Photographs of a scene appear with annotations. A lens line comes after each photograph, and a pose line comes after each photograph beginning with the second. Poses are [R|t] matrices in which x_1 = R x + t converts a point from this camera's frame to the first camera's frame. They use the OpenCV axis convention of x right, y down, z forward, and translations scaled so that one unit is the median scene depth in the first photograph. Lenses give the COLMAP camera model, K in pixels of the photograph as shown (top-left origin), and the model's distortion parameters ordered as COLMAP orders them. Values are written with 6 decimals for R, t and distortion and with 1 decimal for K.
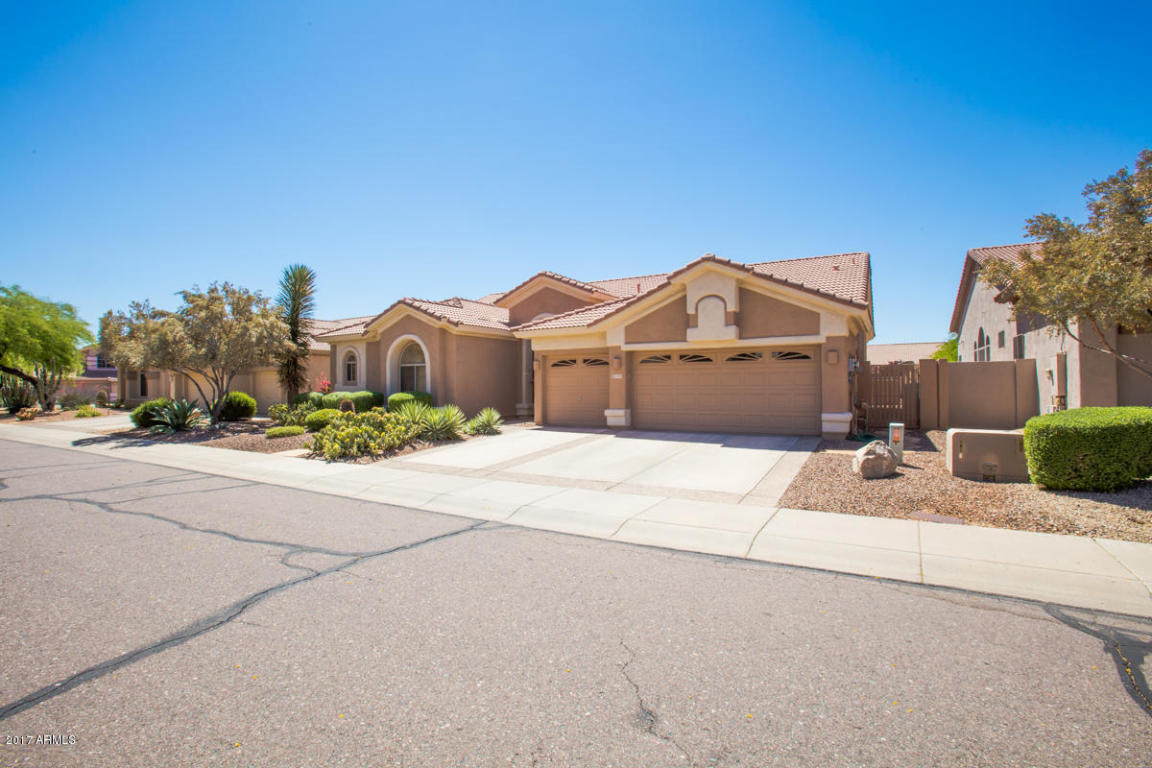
lens RADIAL K [[529.8, 0, 559.1], [0, 529.8, 379.1], [0, 0, 1]] dist [-0.034292, 0.000545]
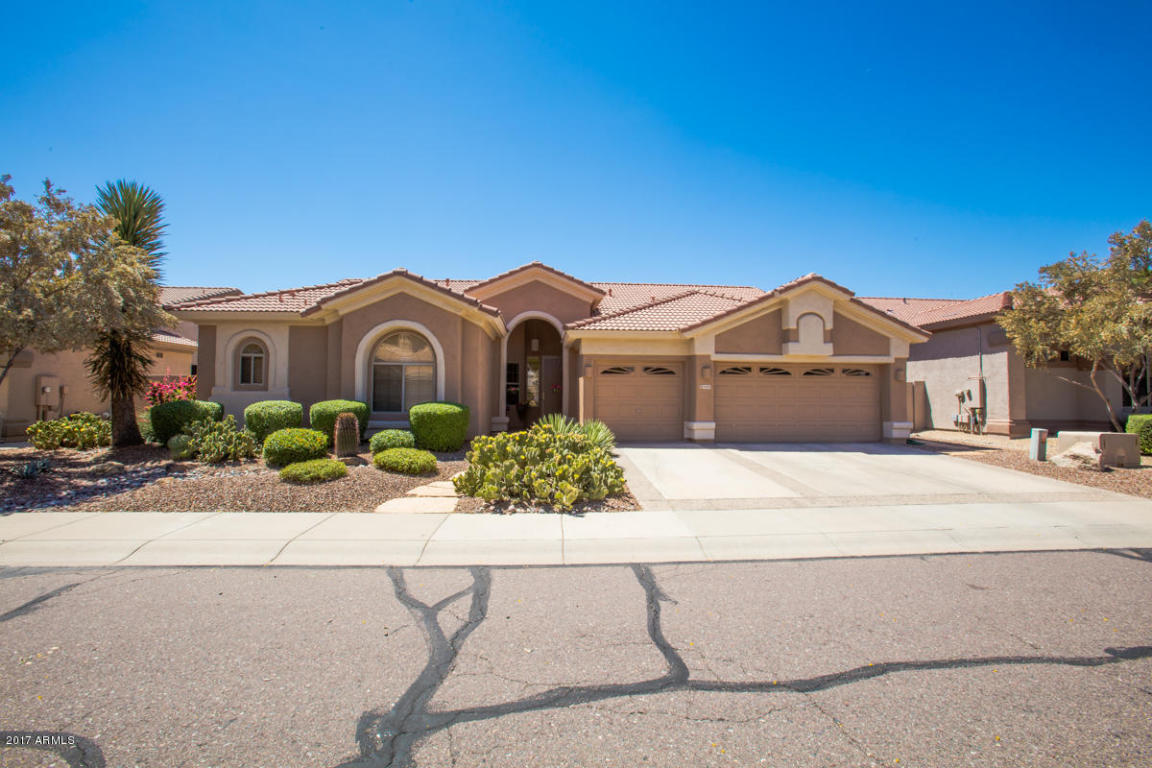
lens RADIAL K [[526.5, 0, 576.0], [0, 526.5, 384.0], [0, 0, 1]] dist [-0.030271, -0.000358]
pose [[0.823124, 0.025832, 0.567274, -0.622265], [-0.019310, 0.999660, -0.017504, 0.010586], [-0.567534, 0.003454, 0.823343, 0.363385]]
